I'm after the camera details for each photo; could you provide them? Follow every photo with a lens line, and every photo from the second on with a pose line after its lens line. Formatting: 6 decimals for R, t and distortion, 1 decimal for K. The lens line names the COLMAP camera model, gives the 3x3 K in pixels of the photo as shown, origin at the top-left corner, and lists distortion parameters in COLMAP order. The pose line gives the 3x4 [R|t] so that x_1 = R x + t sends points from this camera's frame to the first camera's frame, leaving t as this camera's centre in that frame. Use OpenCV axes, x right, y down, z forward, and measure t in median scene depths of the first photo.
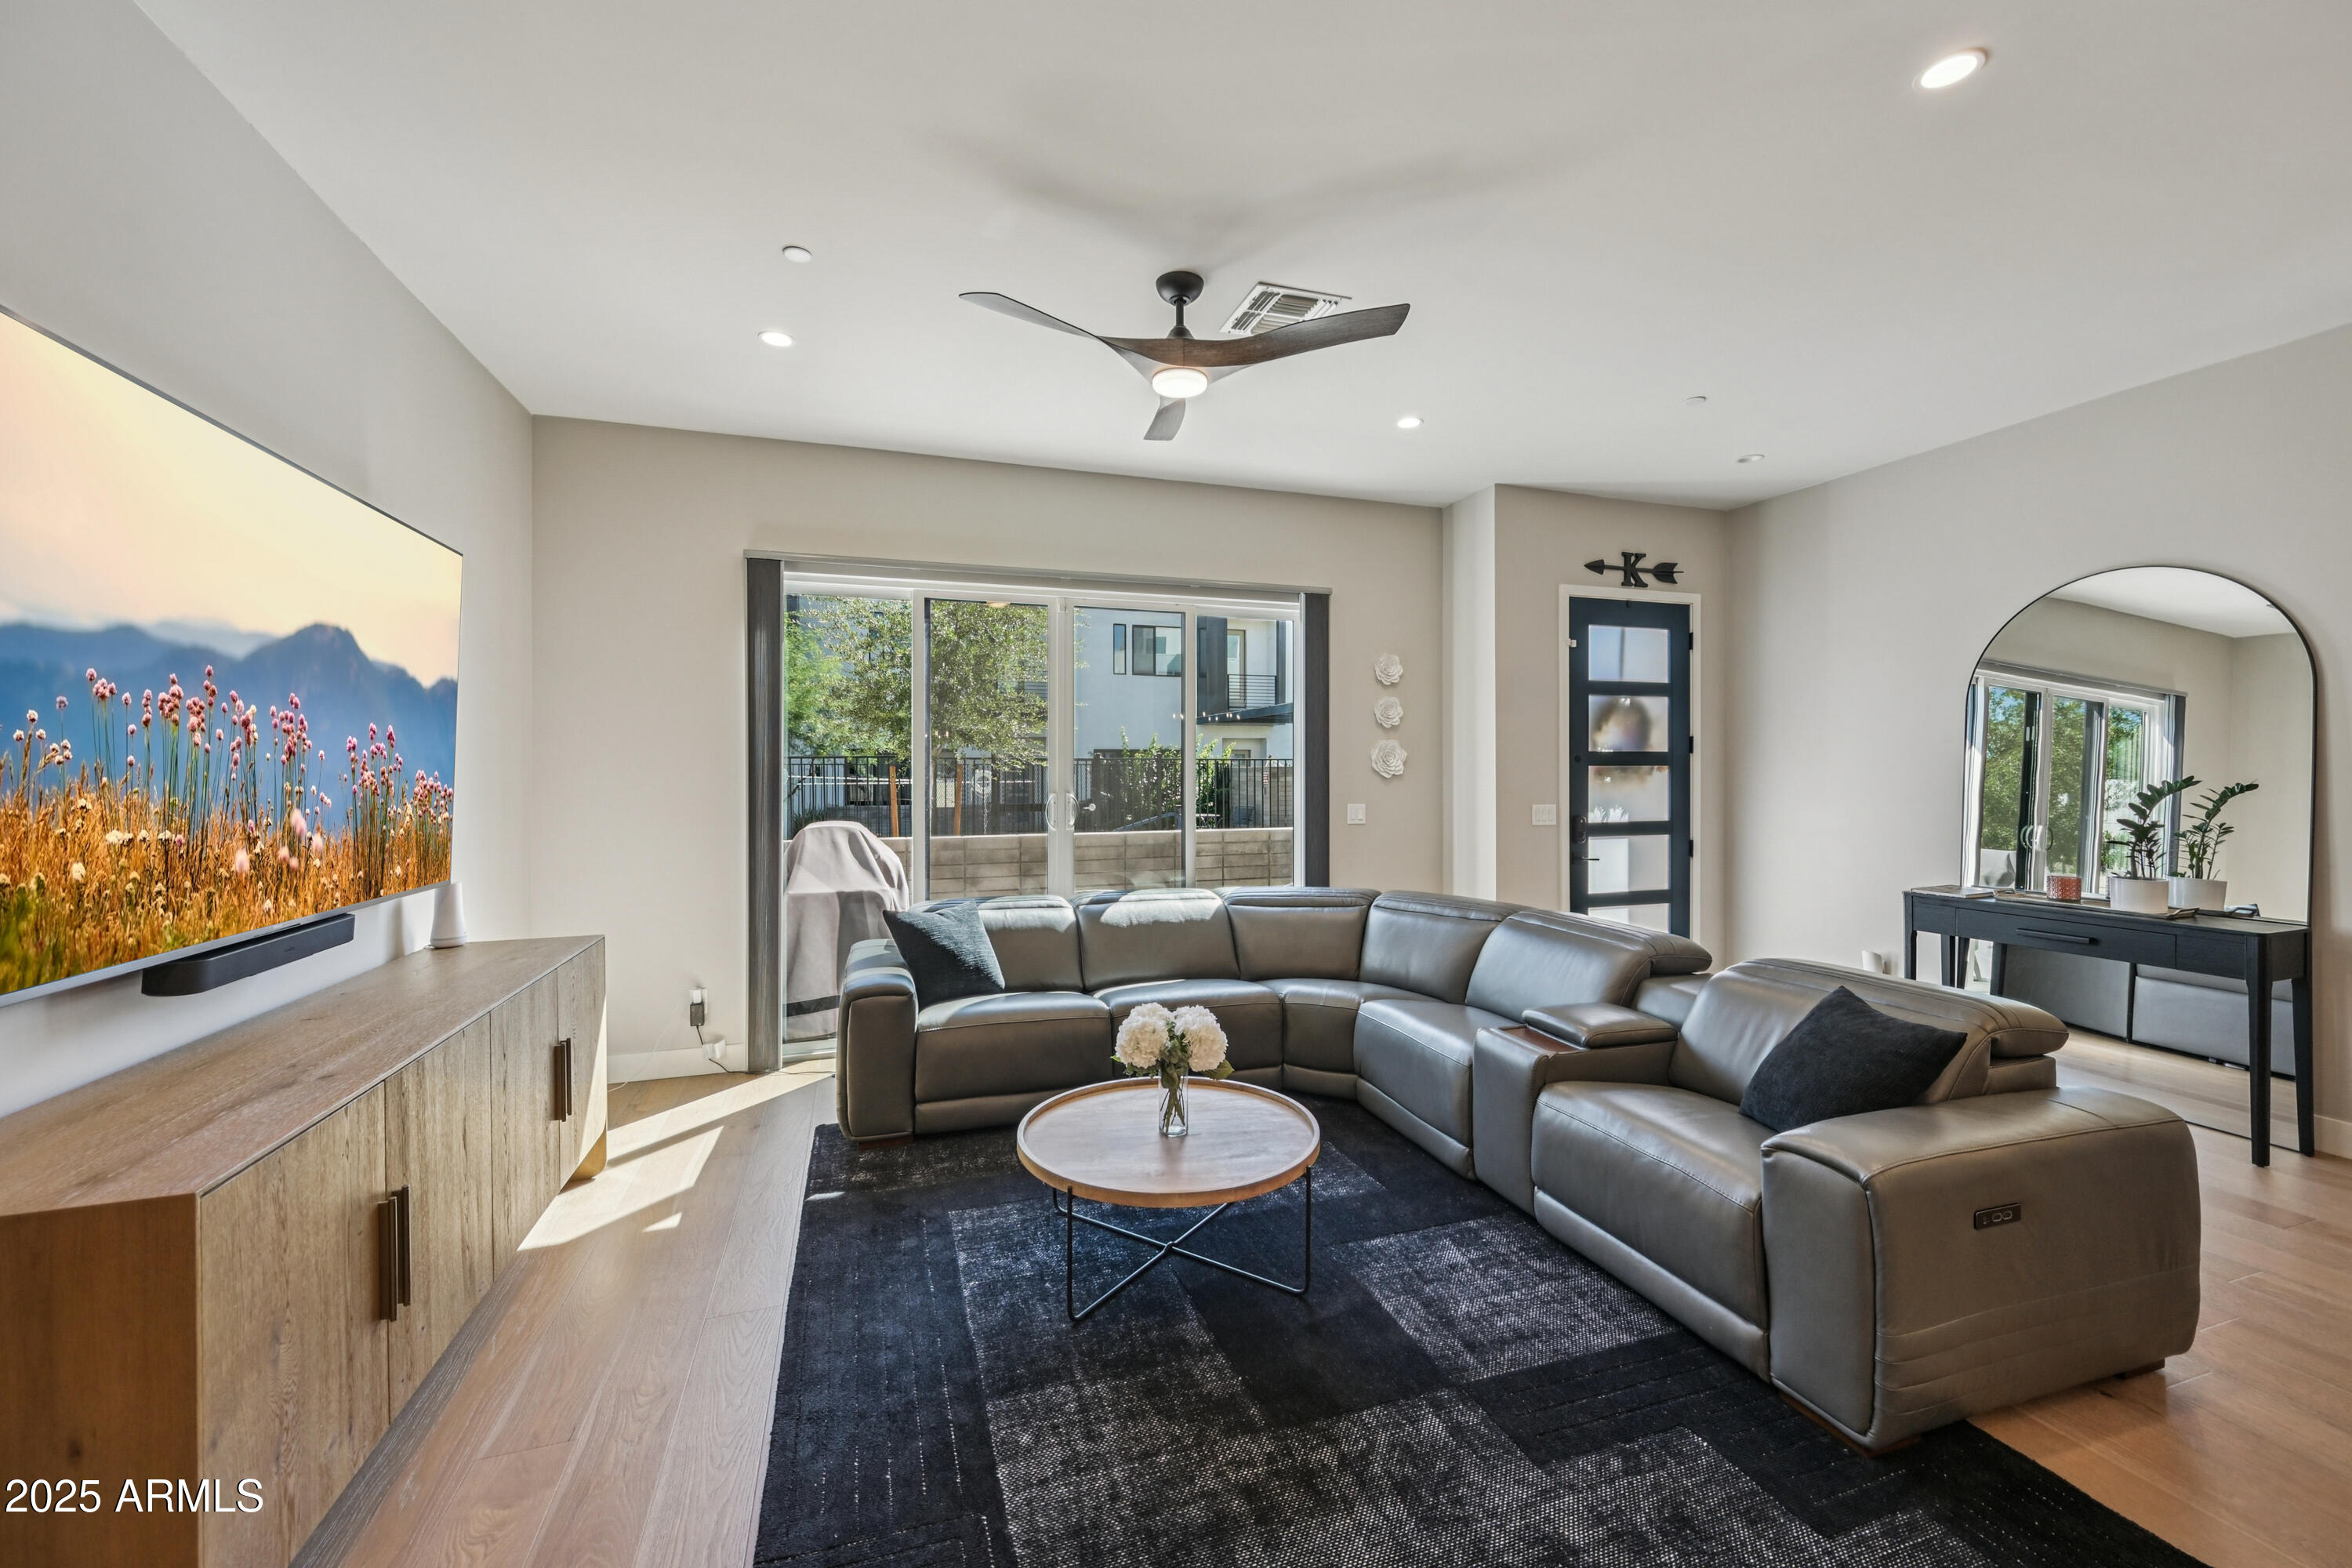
lens RADIAL K [[927.8, 0, 1167.9], [0, 927.8, 782.1], [0, 0, 1]] dist [-0.000877, 0.000291]
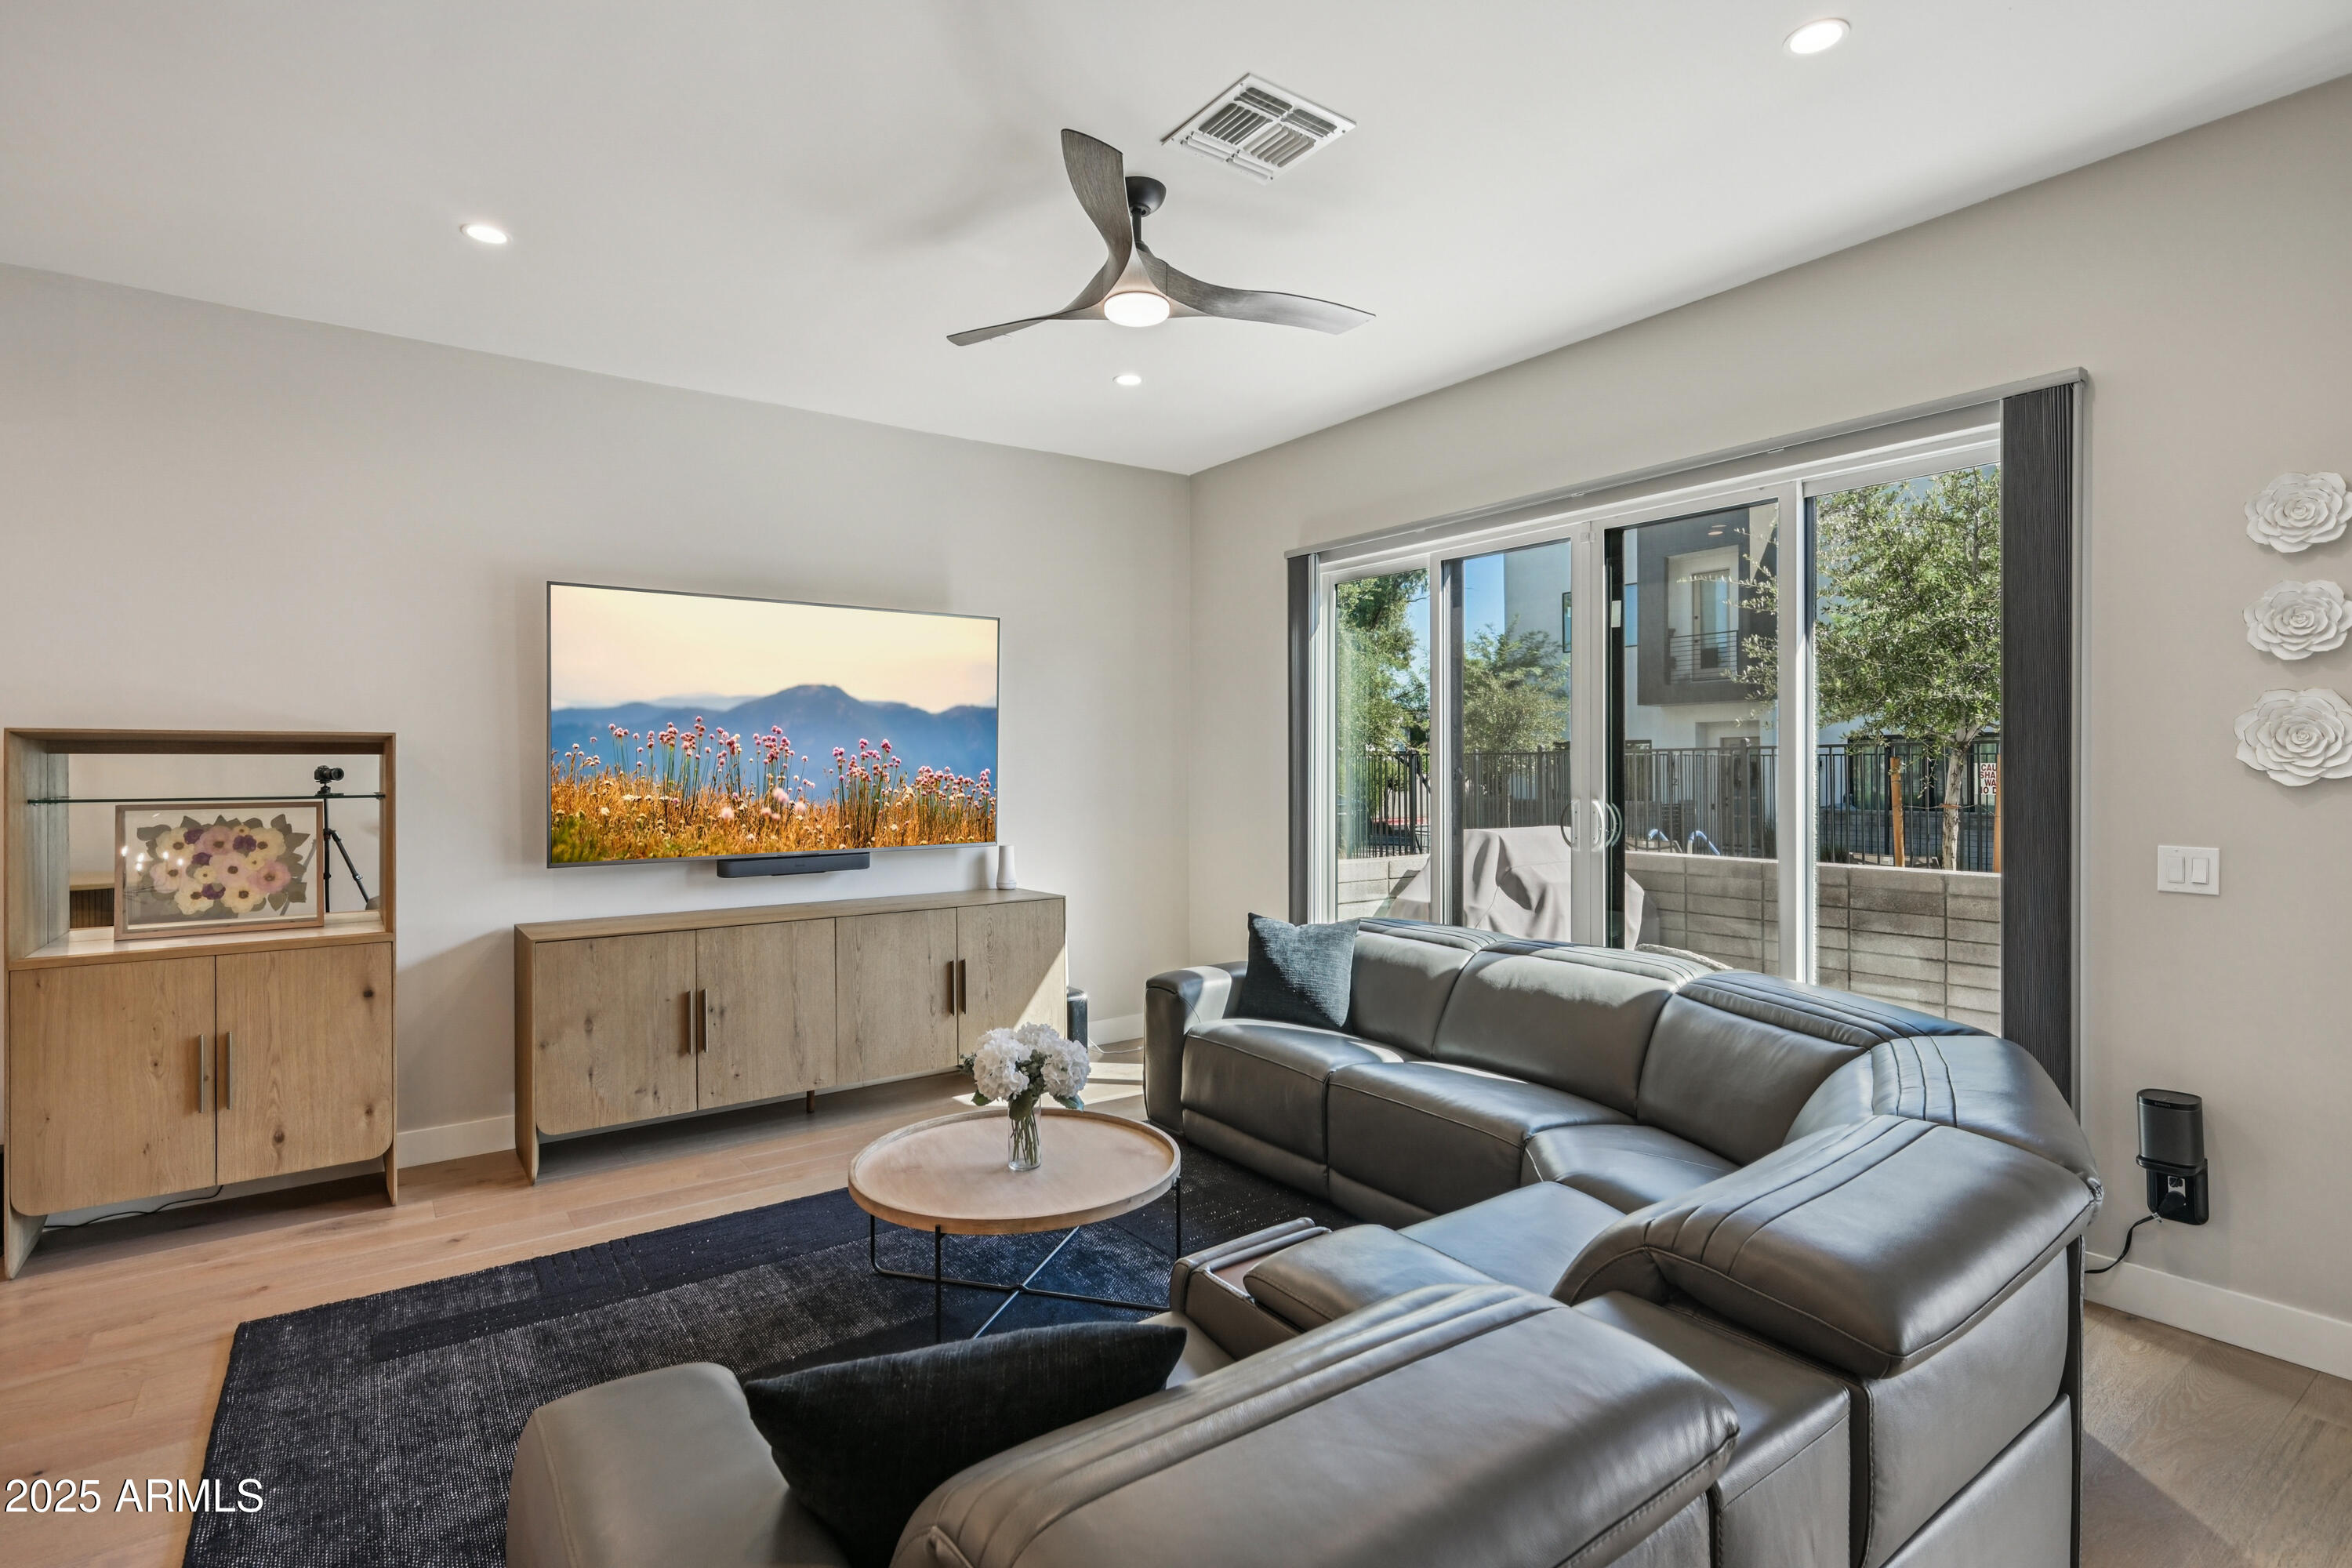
lens RADIAL K [[1174.6, 0, 1188.4], [0, 1174.6, 762.7], [0, 0, 1]] dist [-0.000419, 0.000307]
pose [[0.318771, 0.004539, -0.947821, 0.713236], [-0.008371, 0.999963, 0.001973, -0.014926], [0.947795, 0.007305, 0.318797, 0.483100]]
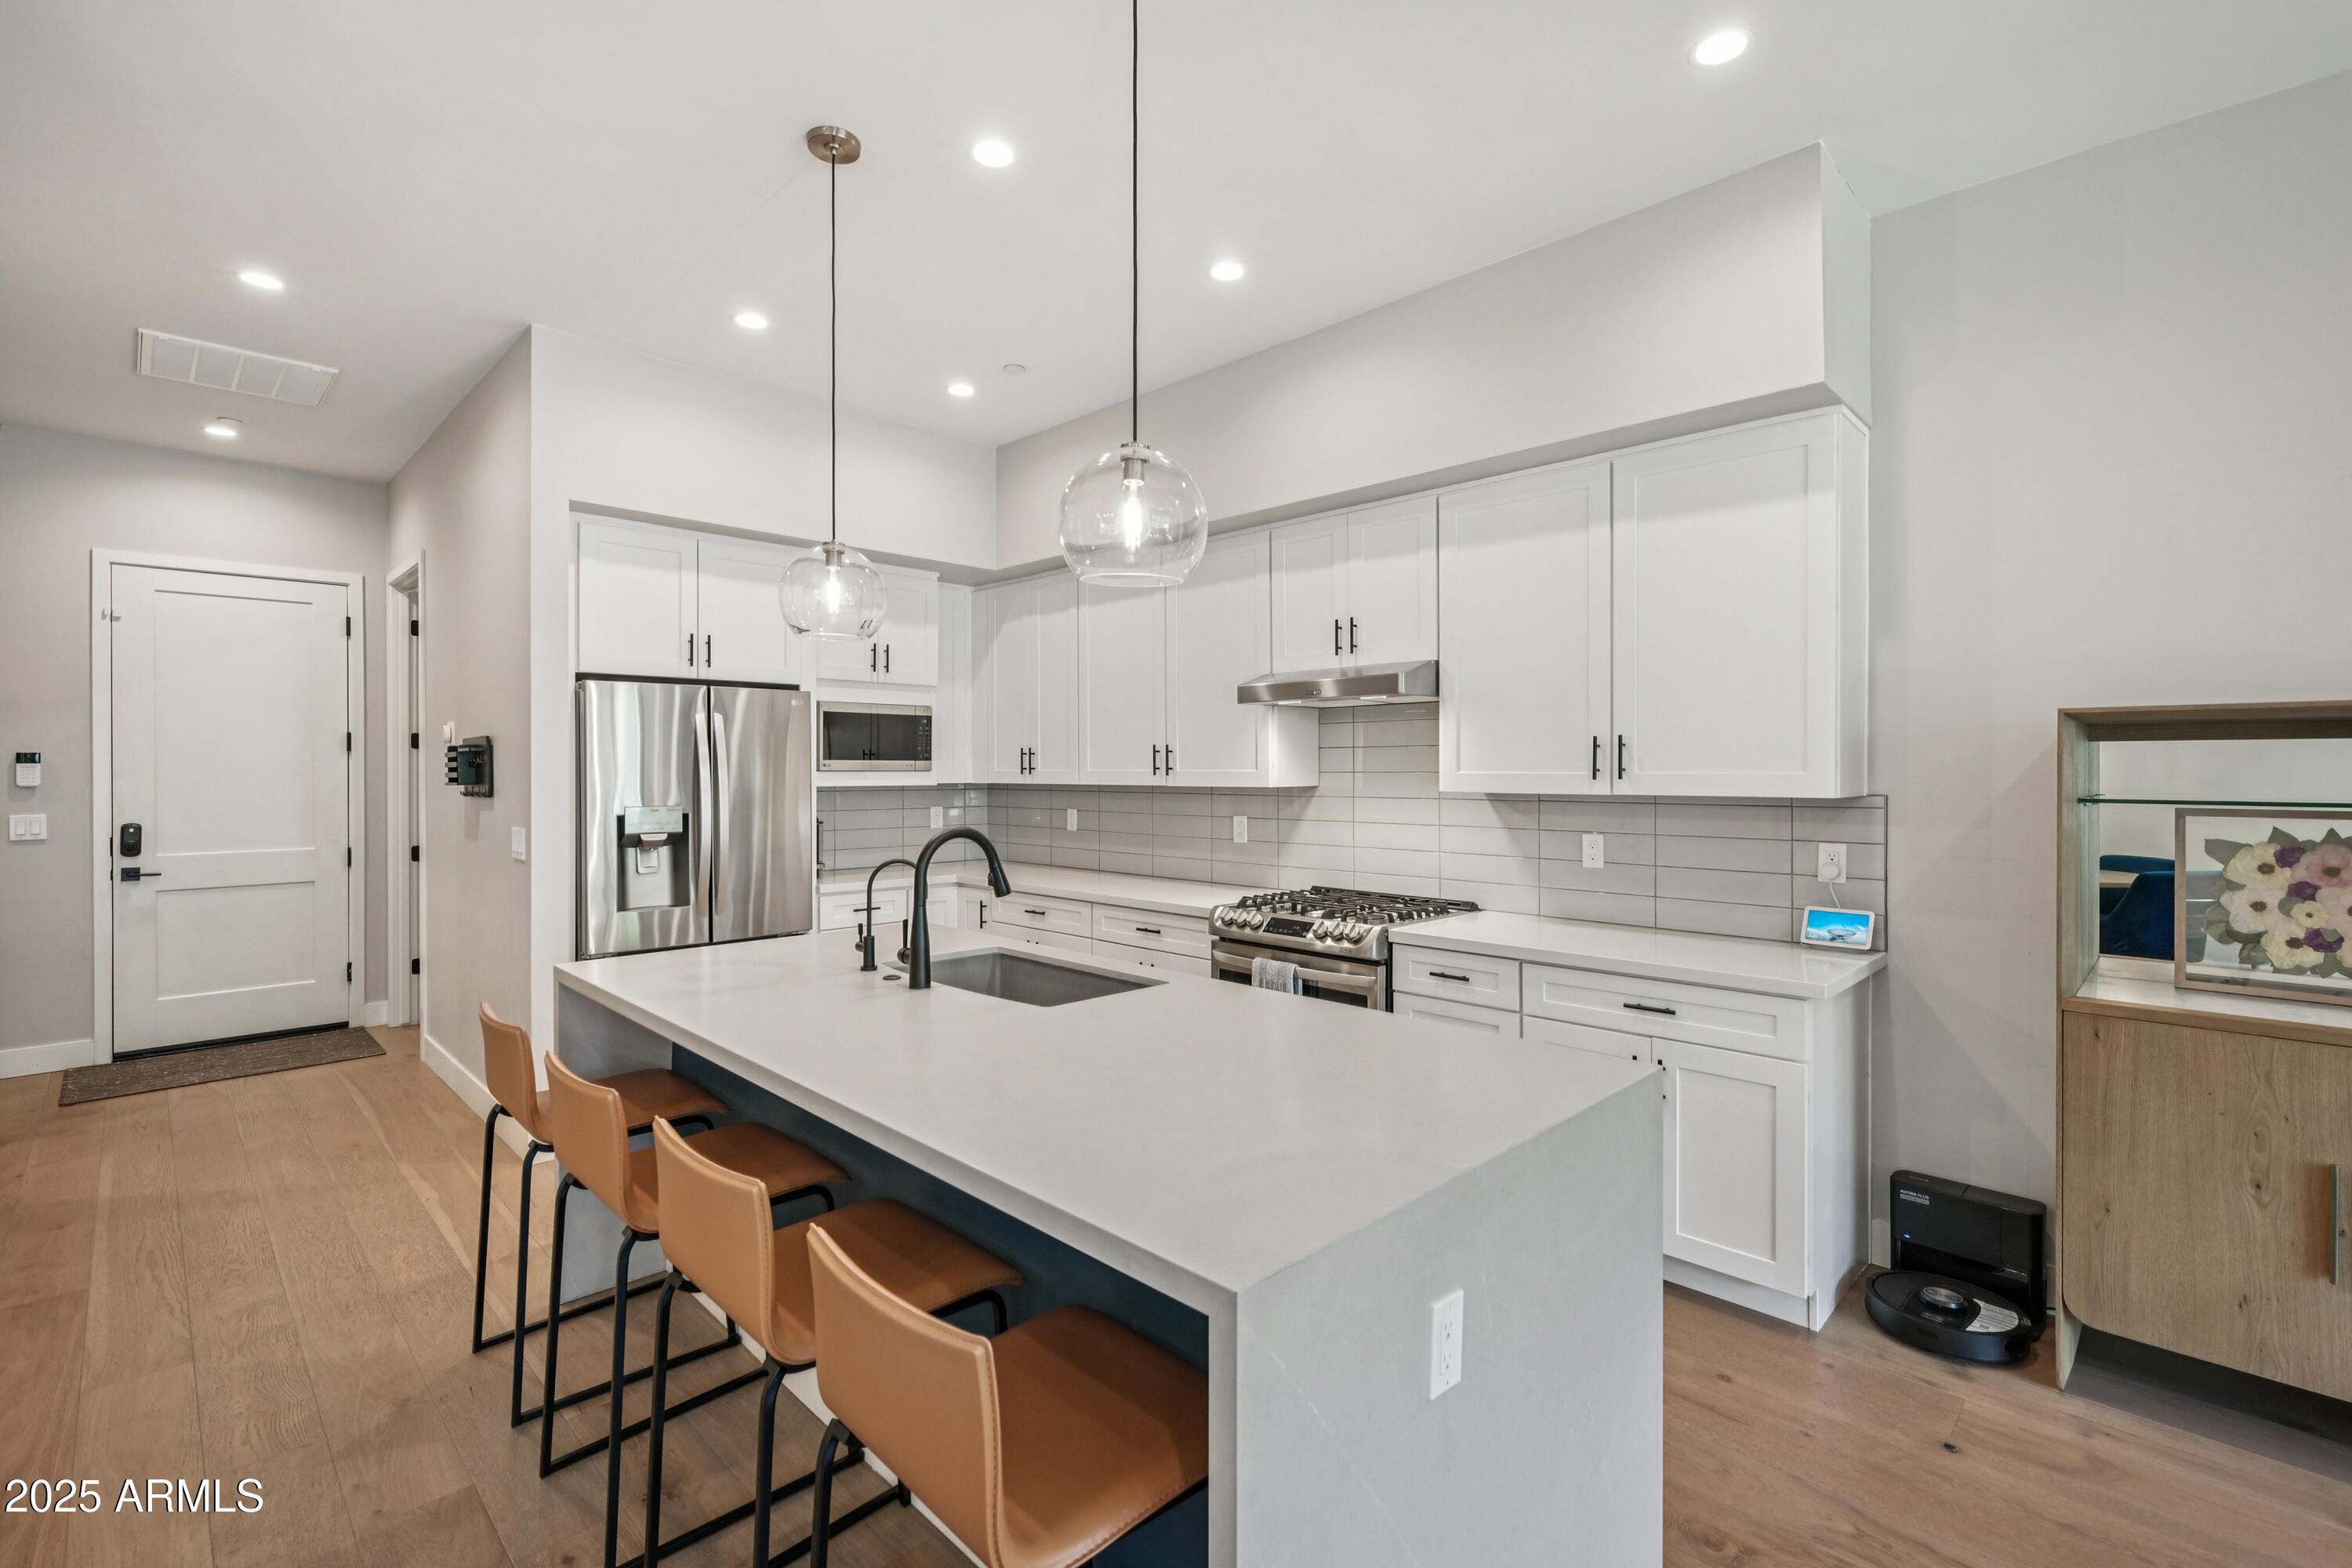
lens RADIAL K [[1057.4, 0, 1174.3], [0, 1057.4, 761.1], [0, 0, 1]] dist [0.002695, 0.001080]
pose [[-0.889463, -0.001444, -0.457005, 0.420037], [-0.005235, 0.999962, 0.007030, -0.003105], [0.456977, 0.008646, -0.889437, 0.286684]]
